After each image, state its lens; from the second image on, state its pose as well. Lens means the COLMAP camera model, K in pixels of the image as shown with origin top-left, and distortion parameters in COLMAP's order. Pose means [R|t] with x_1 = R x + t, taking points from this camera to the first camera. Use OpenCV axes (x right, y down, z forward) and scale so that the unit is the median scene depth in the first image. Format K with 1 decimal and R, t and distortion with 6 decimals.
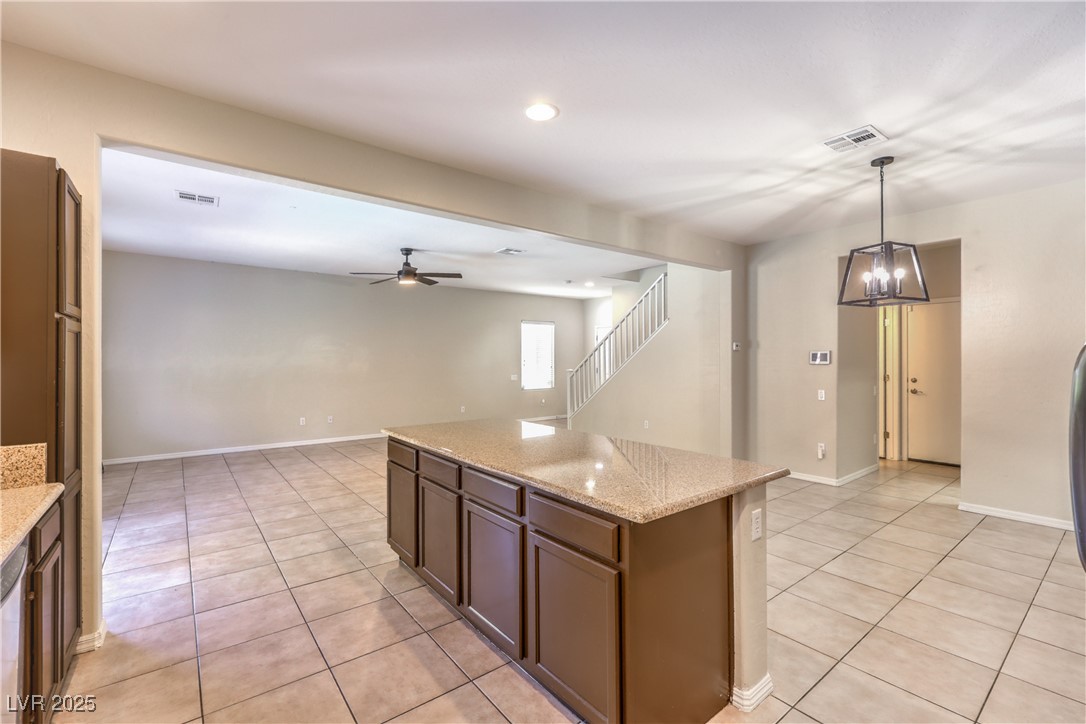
lens RADIAL K [[473.0, 0, 543.2], [0, 473.0, 358.0], [0, 0, 1]] dist [-0.013944, -0.000221]
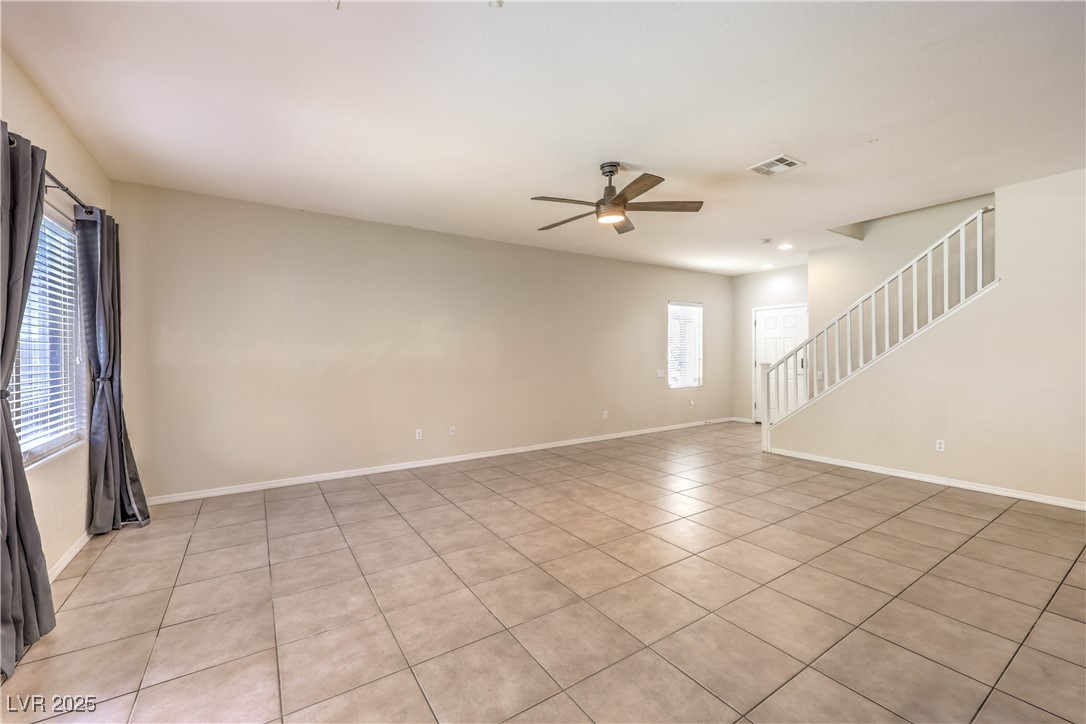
lens RADIAL K [[446.5, 0, 544.9], [0, 446.5, 360.0], [0, 0, 1]] dist [0.000907, 0.000033]
pose [[0.996234, -0.004685, -0.086574, -0.284647], [0.005962, 0.999877, 0.014498, 0.010831], [0.086495, -0.014960, 0.996140, 0.363704]]
